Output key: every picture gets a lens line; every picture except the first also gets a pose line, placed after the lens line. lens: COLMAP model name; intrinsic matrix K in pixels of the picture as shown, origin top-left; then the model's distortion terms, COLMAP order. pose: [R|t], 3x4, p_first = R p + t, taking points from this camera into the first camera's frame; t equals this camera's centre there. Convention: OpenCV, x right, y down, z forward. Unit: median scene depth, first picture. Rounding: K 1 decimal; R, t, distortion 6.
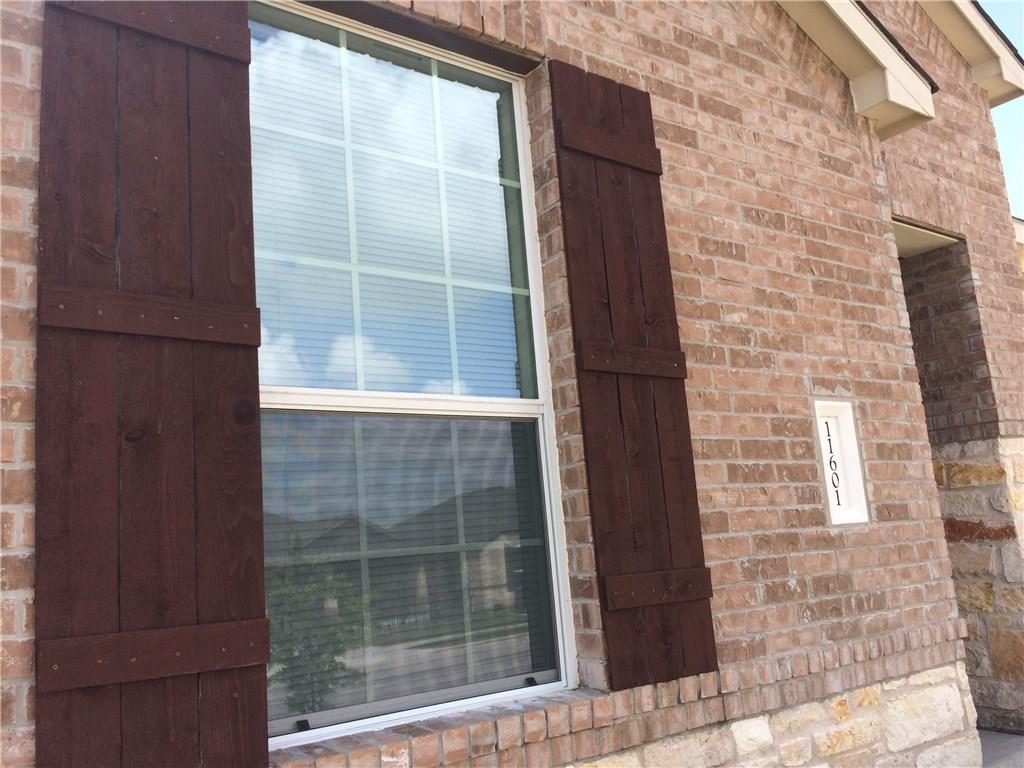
lens RADIAL K [[877.2, 0, 512.0], [0, 877.2, 384.0], [0, 0, 1]] dist [0.138839, -0.208283]
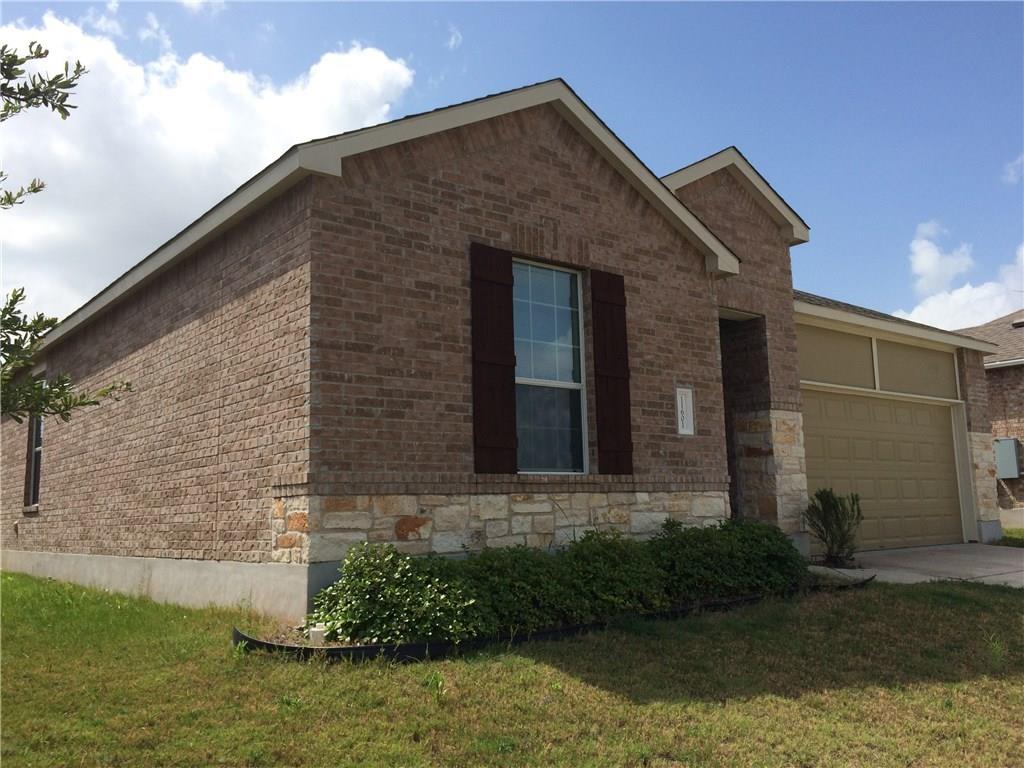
lens RADIAL K [[877.2, 0, 512.0], [0, 877.2, 384.0], [0, 0, 1]] dist [0.138839, -0.208283]
pose [[0.996526, 0.061589, 0.056064, -0.312254], [-0.063783, 0.997231, 0.038225, -0.066218], [-0.053554, -0.041668, 0.997695, -1.665485]]
